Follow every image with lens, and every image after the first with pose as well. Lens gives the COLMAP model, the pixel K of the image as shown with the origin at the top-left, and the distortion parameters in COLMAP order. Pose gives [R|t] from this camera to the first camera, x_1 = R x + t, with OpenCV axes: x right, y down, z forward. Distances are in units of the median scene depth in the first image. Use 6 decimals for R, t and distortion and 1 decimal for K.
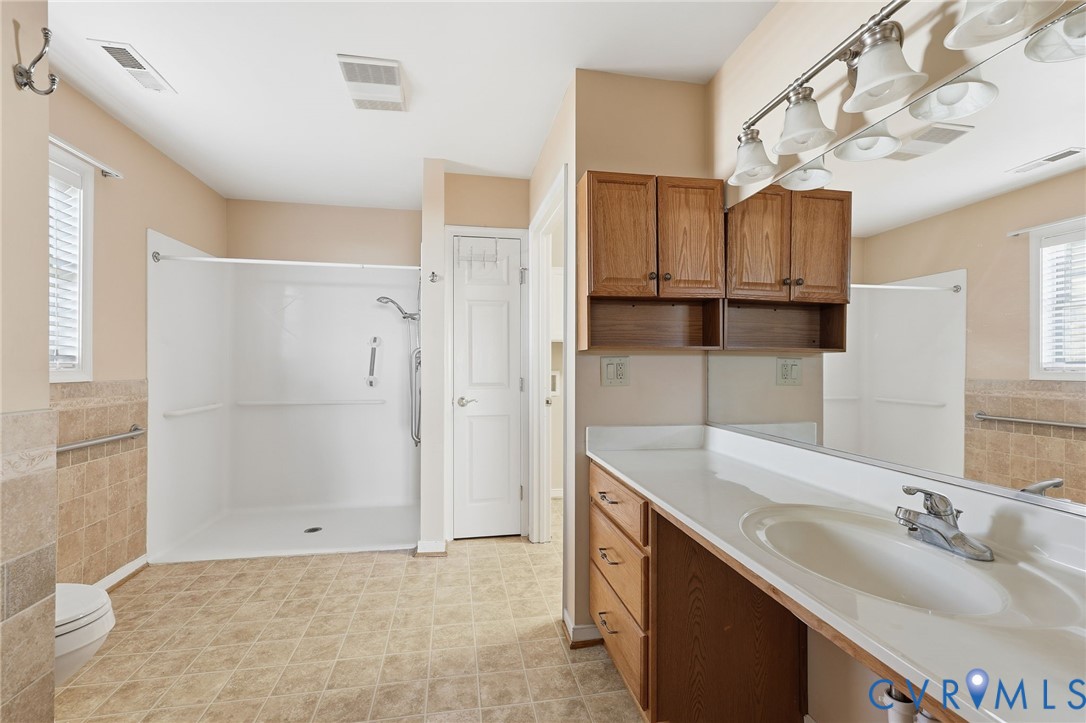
lens RADIAL K [[438.6, 0, 543.5], [0, 438.6, 366.5], [0, 0, 1]] dist [-0.002169, -0.000258]
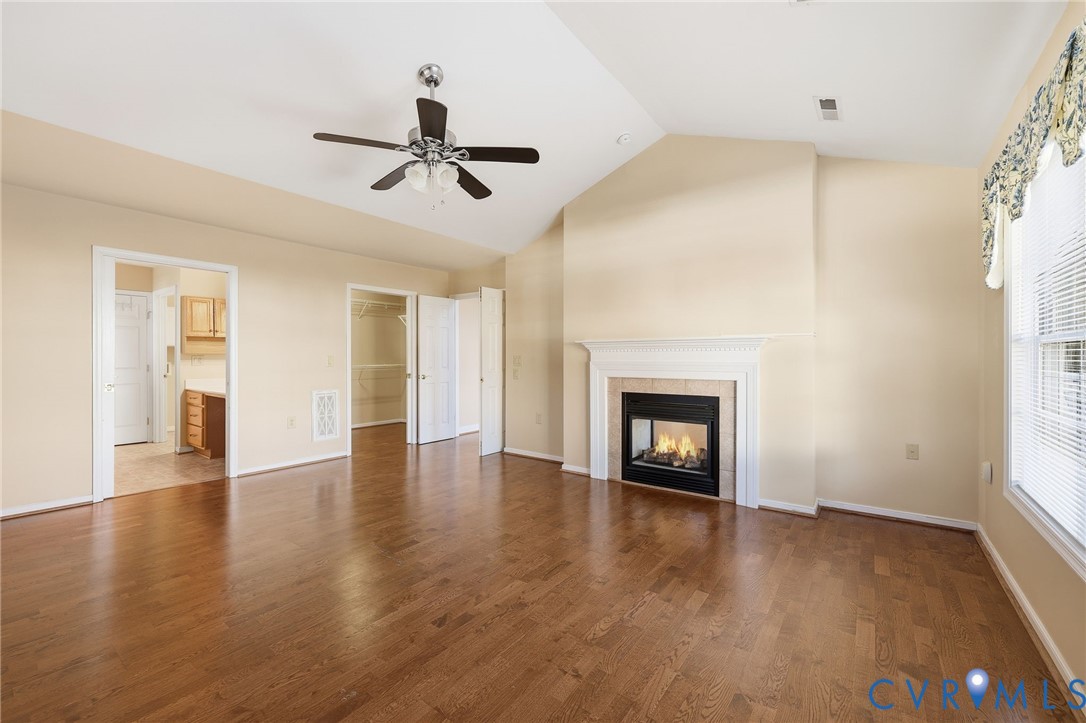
lens RADIAL K [[438.6, 0, 546.2], [0, 438.6, 353.0], [0, 0, 1]] dist [-0.002169, -0.000258]
pose [[0.729962, 0.000785, 0.683487, -0.089799], [0.006582, 0.999945, -0.008179, -0.000809], [-0.683456, 0.010469, 0.729917, -1.761074]]
